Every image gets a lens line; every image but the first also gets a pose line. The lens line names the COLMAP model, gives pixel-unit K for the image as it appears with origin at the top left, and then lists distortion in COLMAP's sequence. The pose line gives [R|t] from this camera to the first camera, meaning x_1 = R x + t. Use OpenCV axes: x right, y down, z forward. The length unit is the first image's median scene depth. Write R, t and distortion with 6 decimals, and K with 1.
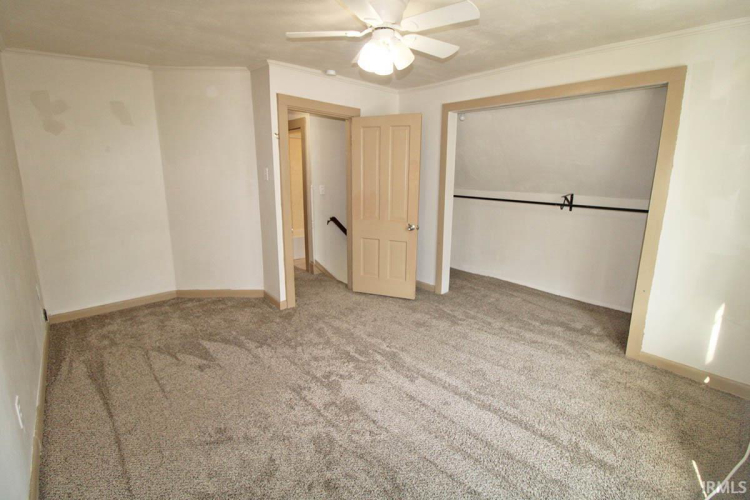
lens RADIAL K [[348.6, 0, 376.1], [0, 348.6, 247.9], [0, 0, 1]] dist [-0.011891, -0.006915]
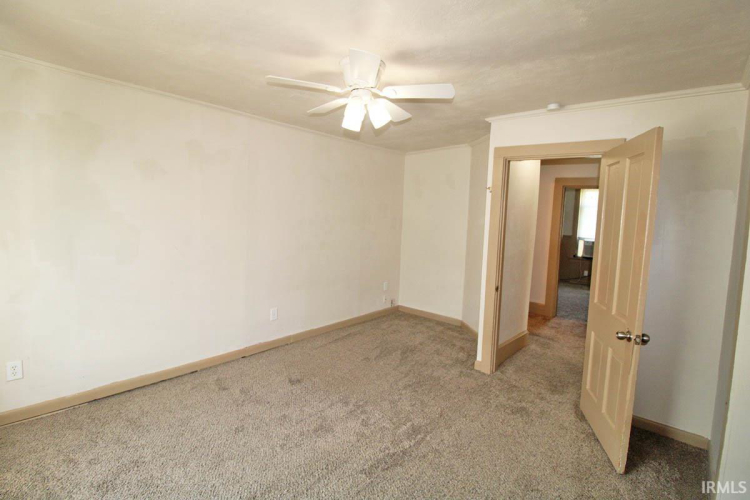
lens RADIAL K [[348.6, 0, 375.5], [0, 348.6, 247.6], [0, 0, 1]] dist [-0.011891, -0.006915]
pose [[0.060867, 0.081227, -0.994835, 0.718769], [-0.239488, 0.968758, 0.064446, -0.158685], [0.968990, 0.234328, 0.078418, 0.683372]]
